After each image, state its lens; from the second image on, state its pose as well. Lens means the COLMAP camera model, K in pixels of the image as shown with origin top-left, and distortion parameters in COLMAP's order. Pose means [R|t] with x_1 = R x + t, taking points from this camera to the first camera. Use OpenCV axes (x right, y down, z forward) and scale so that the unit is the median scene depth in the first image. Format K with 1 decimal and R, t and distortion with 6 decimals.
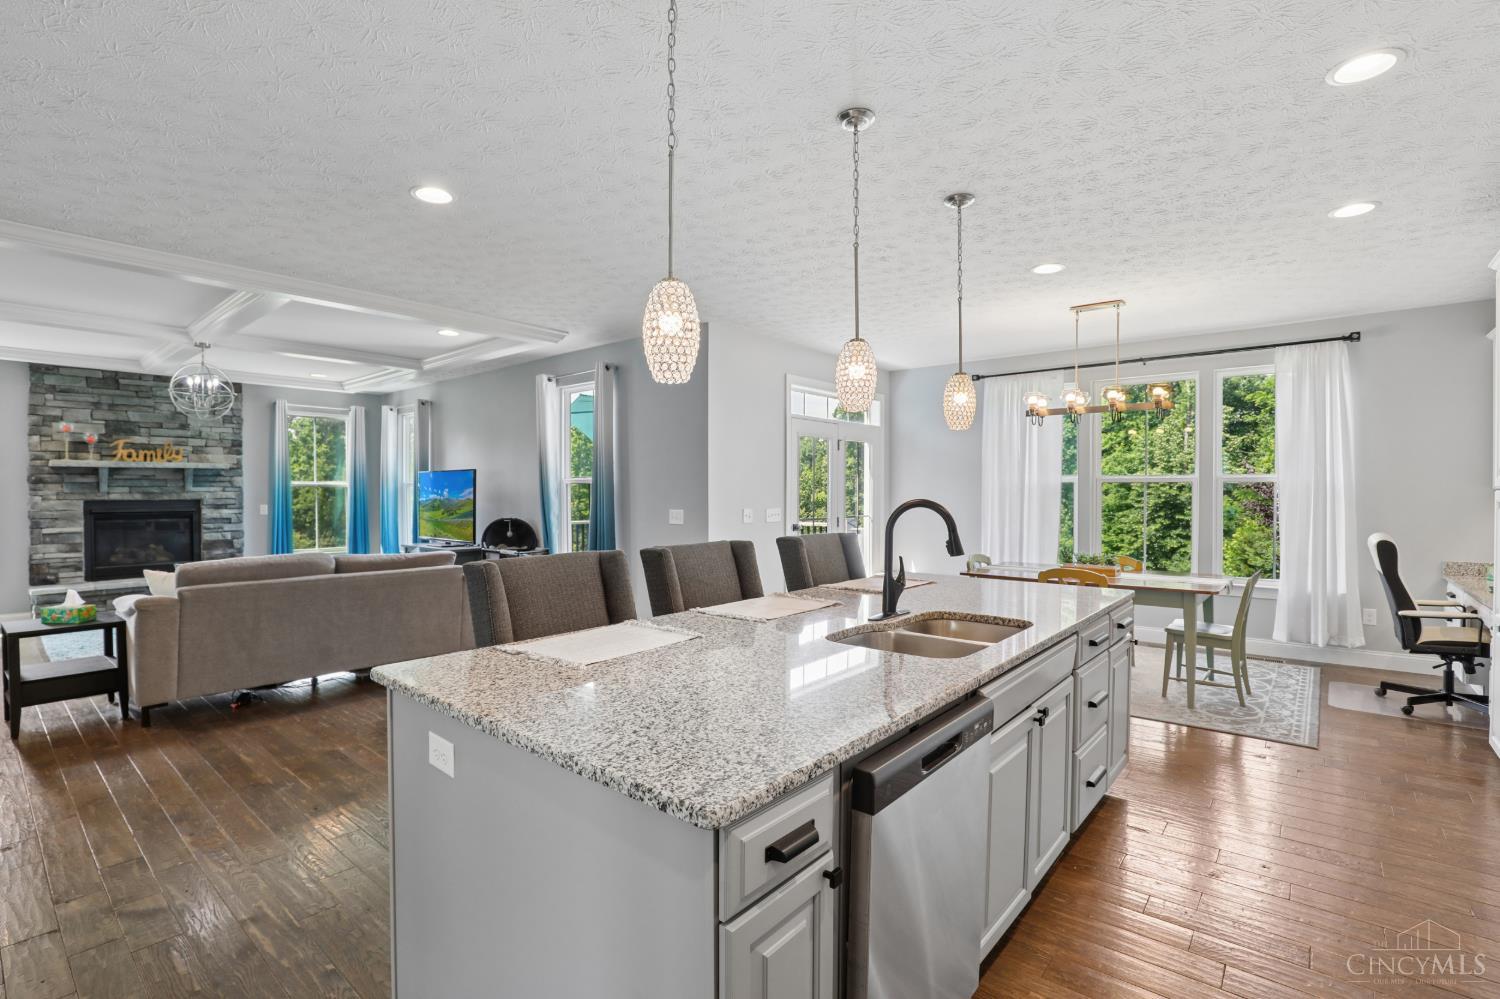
lens RADIAL K [[694.4, 0, 741.6], [0, 694.4, 503.8], [0, 0, 1]] dist [-0.036000, 0.007295]
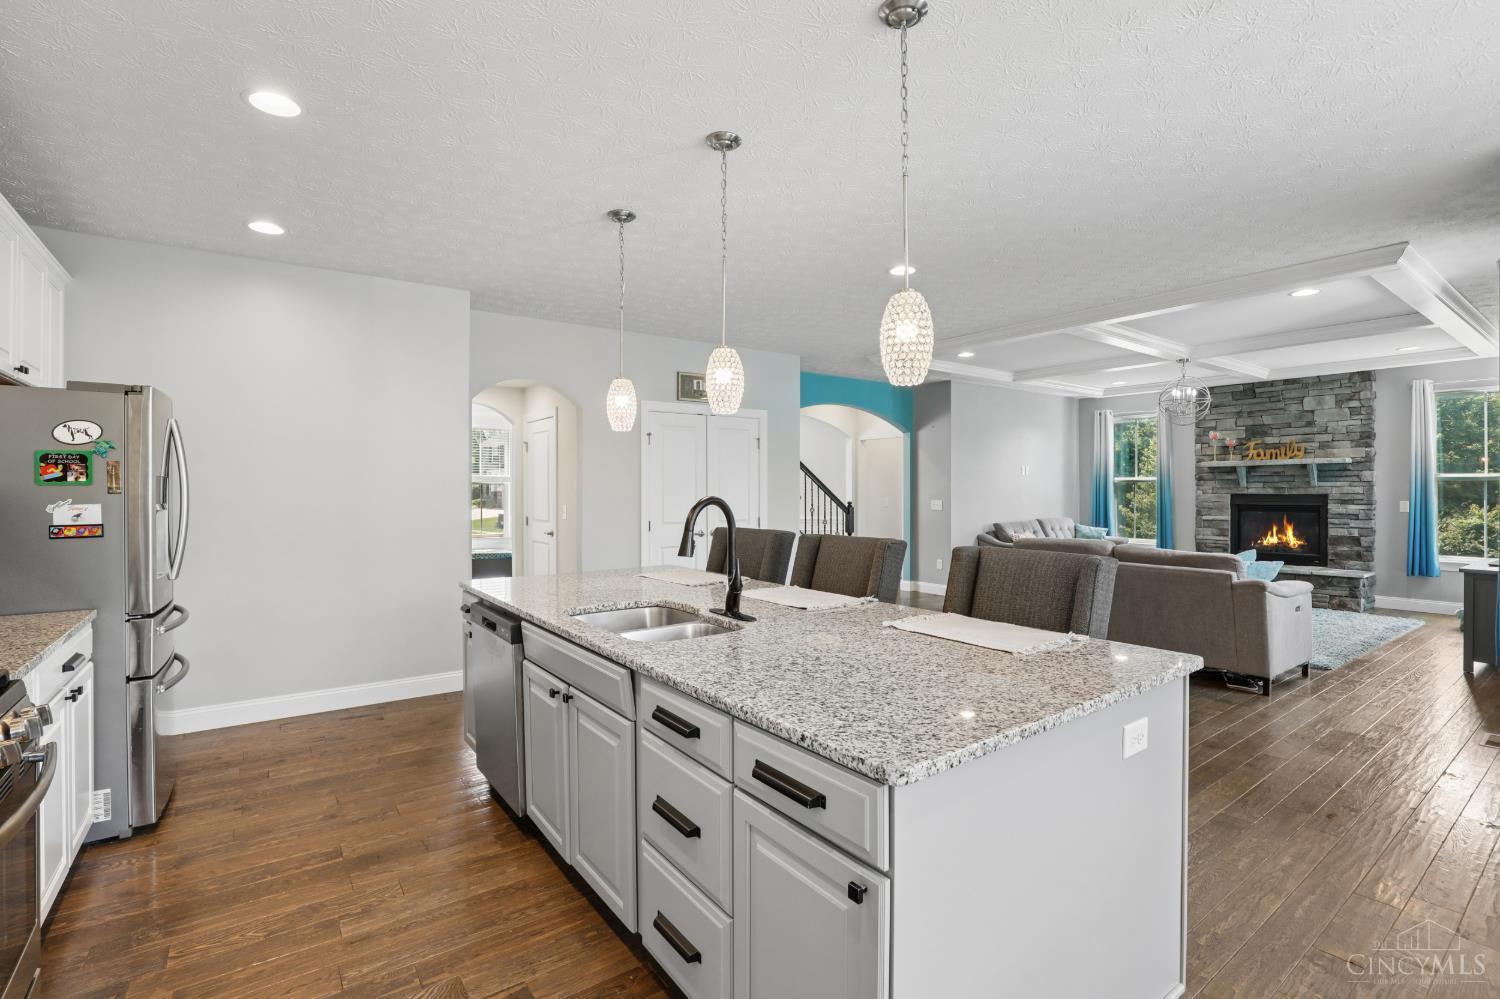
lens RADIAL K [[694.4, 0, 755.7], [0, 694.4, 490.0], [0, 0, 1]] dist [-0.036000, 0.007295]
pose [[-0.228012, 0.002744, -0.973654, 0.390535], [-0.014088, 0.999882, 0.006117, -0.007174], [0.973556, 0.015111, -0.227946, 0.424510]]
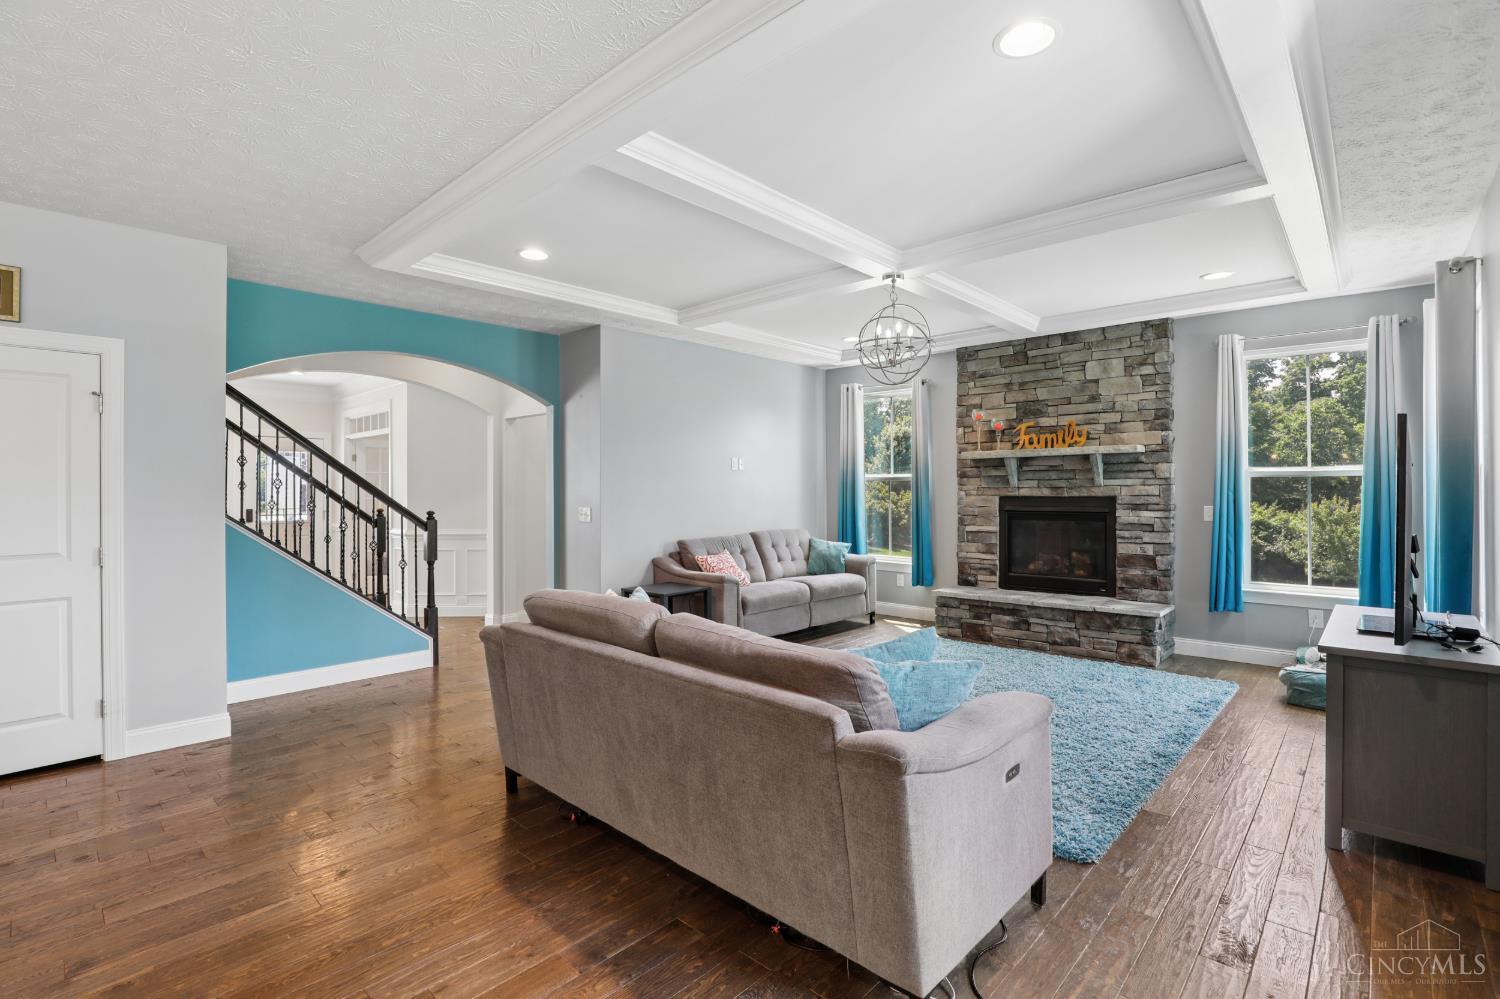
lens RADIAL K [[694.4, 0, 755.4], [0, 694.4, 487.5], [0, 0, 1]] dist [-0.036000, 0.007295]
pose [[-0.036905, -0.001849, -0.999317, -0.054265], [-0.012575, 0.999920, -0.001386, -0.010339], [0.999240, 0.012515, -0.036925, 0.673907]]
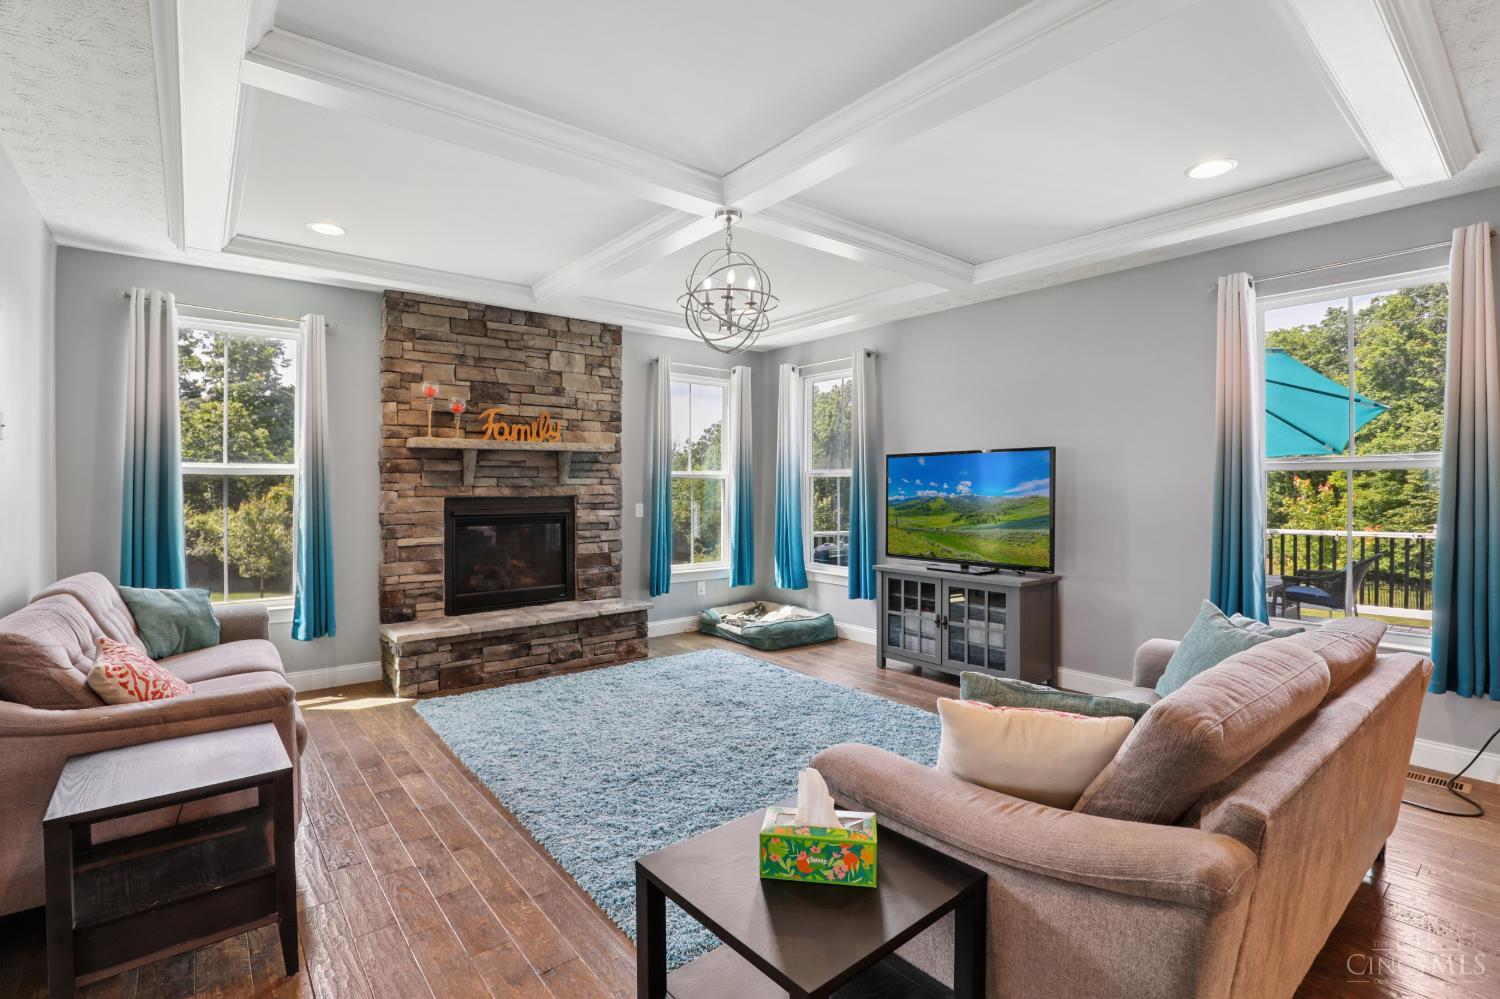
lens RADIAL K [[694.4, 0, 735.5], [0, 694.4, 490.8], [0, 0, 1]] dist [-0.036000, 0.007295]
pose [[0.982293, -0.000061, -0.187351, -0.521798], [-0.002025, 0.999938, -0.010945, -0.004410], [0.187340, 0.011131, 0.982232, 0.346369]]
